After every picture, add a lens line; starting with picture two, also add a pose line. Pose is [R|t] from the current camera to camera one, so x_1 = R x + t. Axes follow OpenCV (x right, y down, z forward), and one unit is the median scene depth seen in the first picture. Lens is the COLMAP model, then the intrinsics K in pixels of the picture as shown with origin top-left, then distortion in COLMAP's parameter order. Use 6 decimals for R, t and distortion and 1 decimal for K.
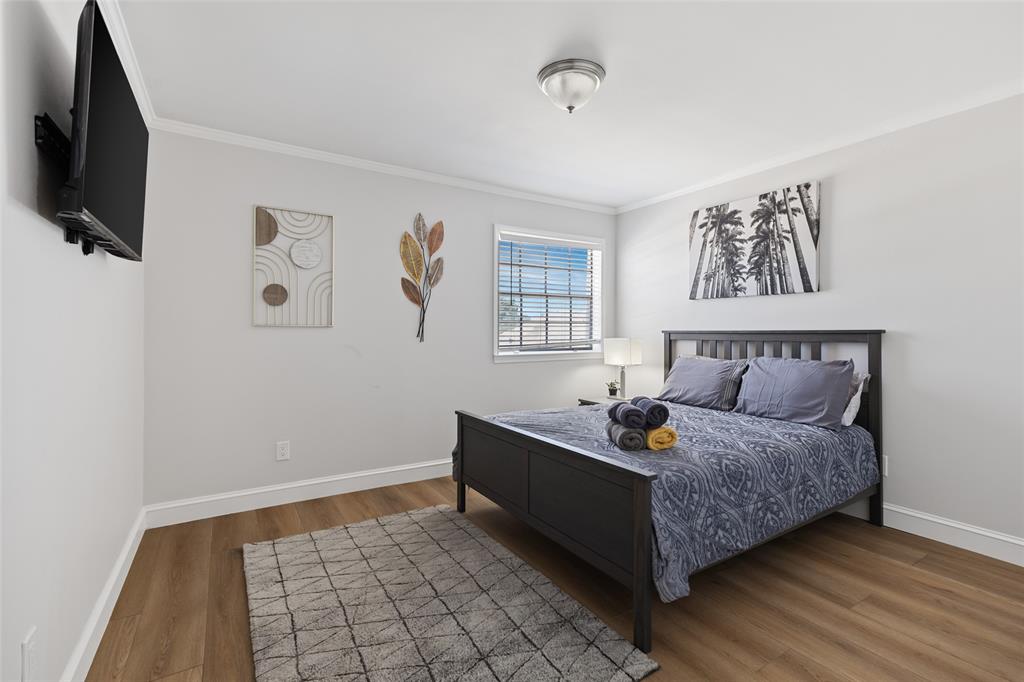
lens RADIAL K [[462.9, 0, 510.9], [0, 462.9, 337.3], [0, 0, 1]] dist [0.003441, -0.001189]
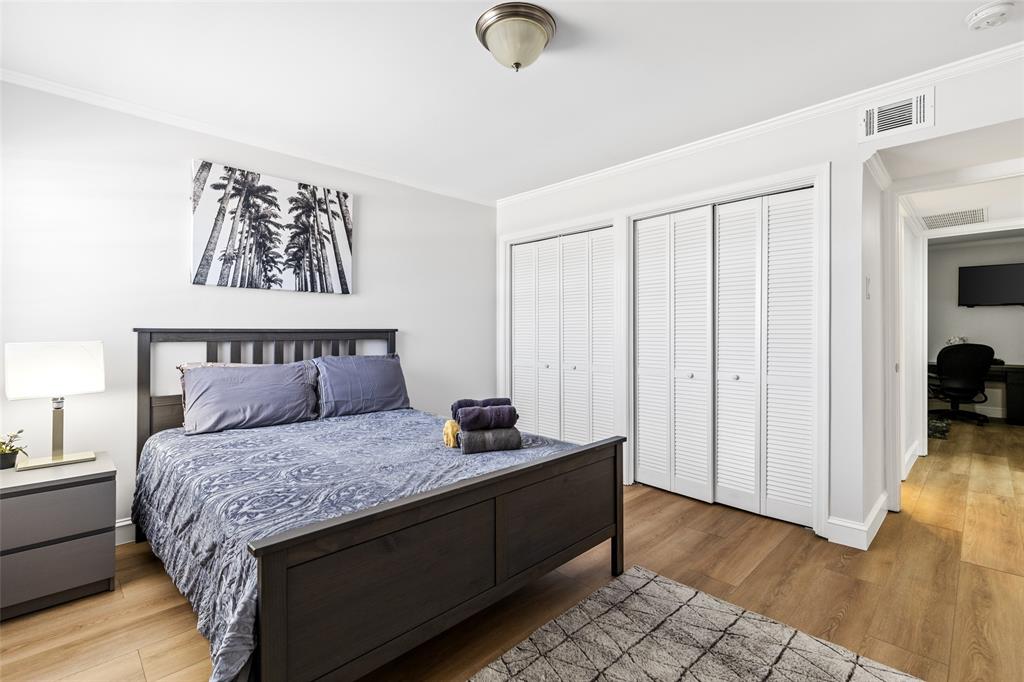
lens RADIAL K [[462.9, 0, 510.6], [0, 462.9, 335.4], [0, 0, 1]] dist [0.003441, -0.001189]
pose [[-0.225480, -0.005921, 0.974230, -0.461922], [0.013465, 0.999867, 0.009193, -0.004818], [-0.974155, 0.015191, -0.225371, 0.802051]]
